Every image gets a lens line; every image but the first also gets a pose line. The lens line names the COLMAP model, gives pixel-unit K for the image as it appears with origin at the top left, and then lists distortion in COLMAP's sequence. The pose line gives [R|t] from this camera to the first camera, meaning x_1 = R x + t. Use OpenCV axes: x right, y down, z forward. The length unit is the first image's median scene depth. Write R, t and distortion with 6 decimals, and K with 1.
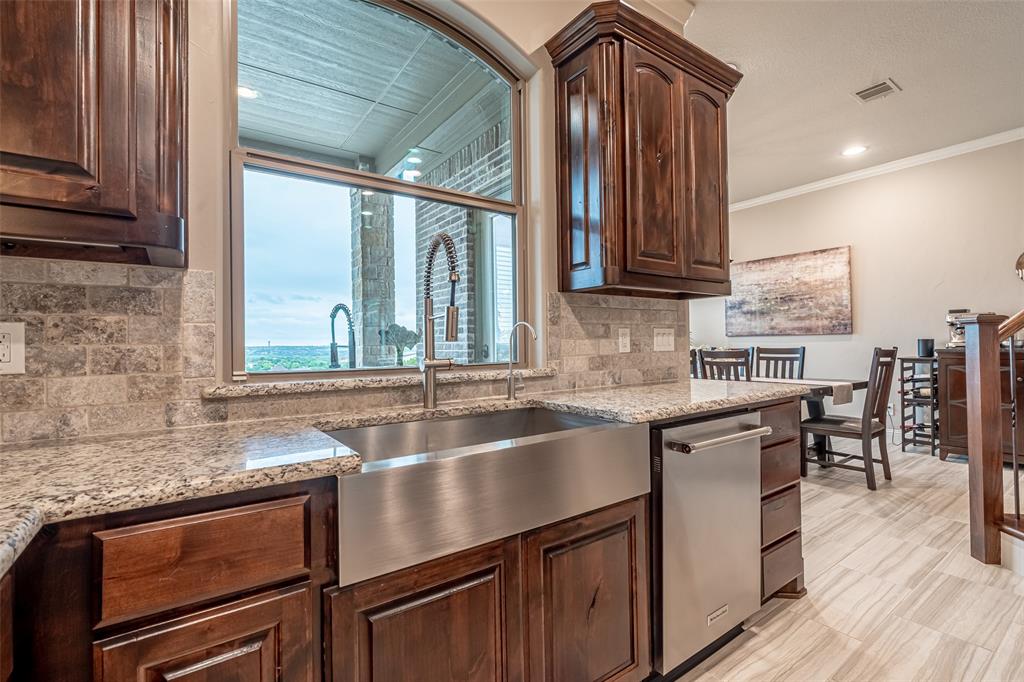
lens RADIAL K [[461.1, 0, 512.1], [0, 461.1, 338.7], [0, 0, 1]] dist [-0.003630, 0.000382]
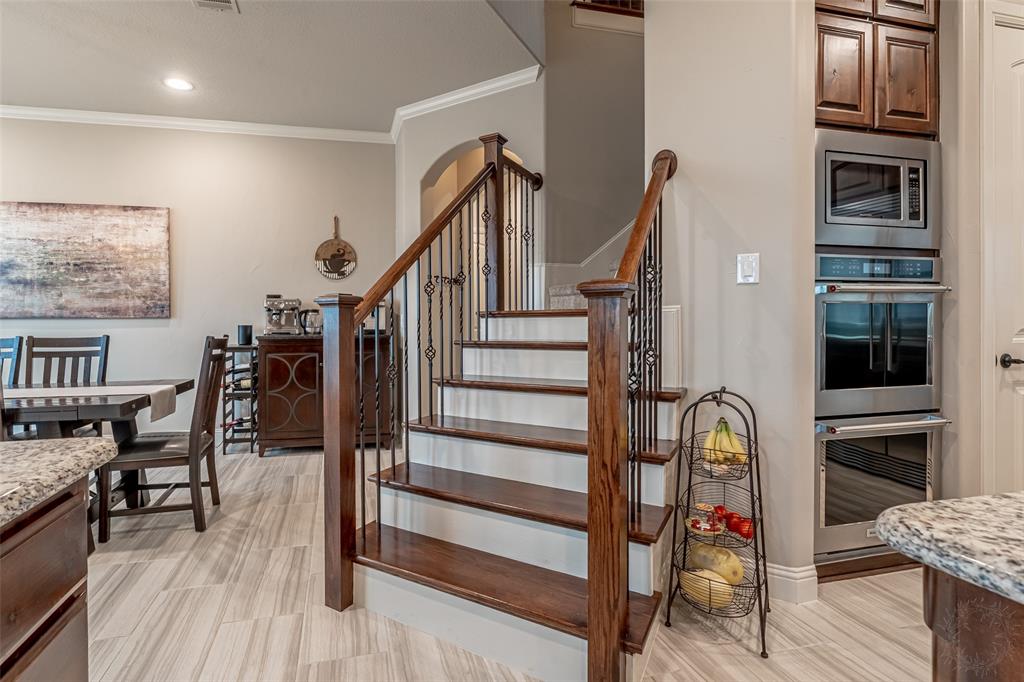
lens RADIAL K [[488.3, 0, 447.1], [0, 488.3, 321.7], [0, 0, 1]] dist [0.000491, 0.000462]
pose [[0.389534, 0.013455, 0.920914, 0.179945], [-0.009104, 0.999901, -0.010758, 0.000811], [-0.920967, -0.004193, 0.389618, 0.281831]]
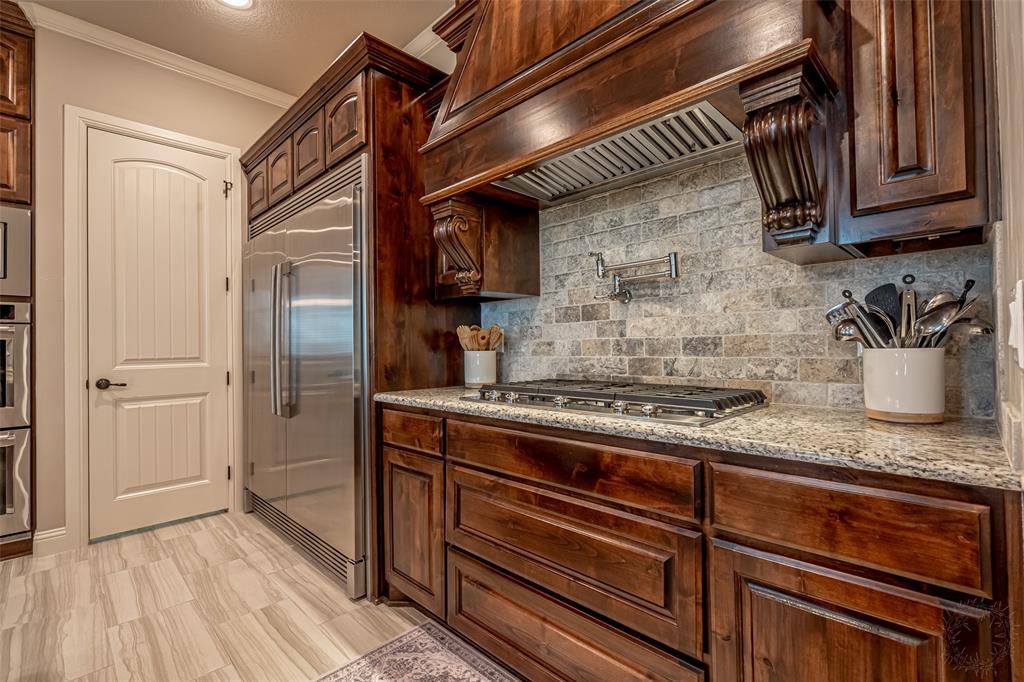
lens RADIAL K [[461.1, 0, 512.1], [0, 461.1, 338.7], [0, 0, 1]] dist [-0.003630, 0.000382]
pose [[-0.166076, 0.033304, 0.985550, 0.162358], [0.006122, 0.999445, -0.032742, -0.007125], [-0.986094, 0.000596, -0.166188, -0.540767]]
